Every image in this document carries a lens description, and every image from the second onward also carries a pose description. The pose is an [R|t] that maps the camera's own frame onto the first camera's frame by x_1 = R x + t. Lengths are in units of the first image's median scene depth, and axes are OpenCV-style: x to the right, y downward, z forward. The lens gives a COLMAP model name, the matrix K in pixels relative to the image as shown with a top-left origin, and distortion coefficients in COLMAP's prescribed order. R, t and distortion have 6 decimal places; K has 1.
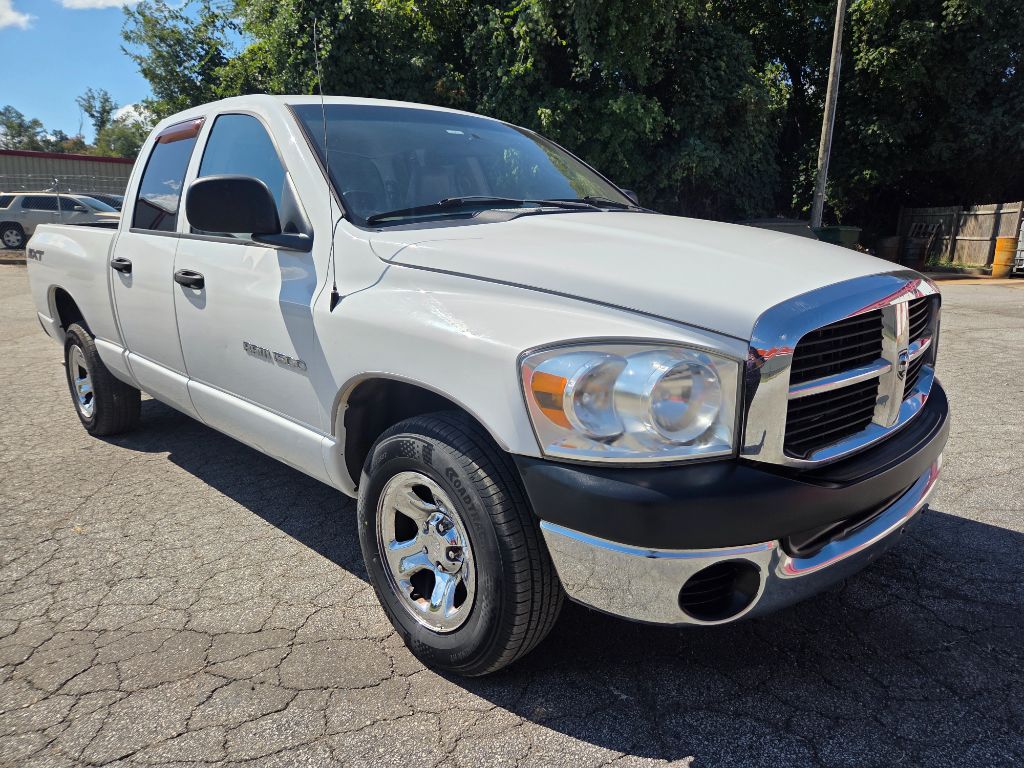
lens RADIAL K [[691.0, 0, 515.1], [0, 691.0, 383.5], [0, 0, 1]] dist [0.041982, -0.037771]
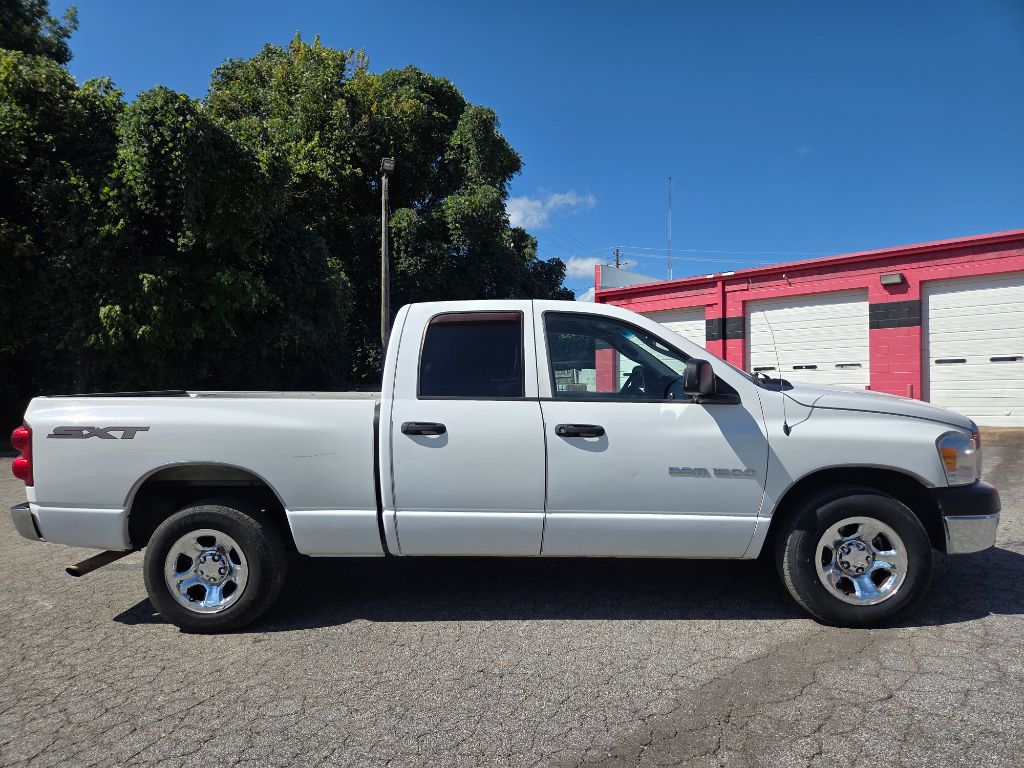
lens RADIAL K [[691.0, 0, 512.9], [0, 691.0, 388.7], [0, 0, 1]] dist [0.041982, -0.037771]
pose [[0.740439, -0.005680, 0.672100, -1.784644], [0.158072, 0.973388, -0.165917, -0.035999], [-0.653272, 0.229092, 0.721632, 0.151001]]
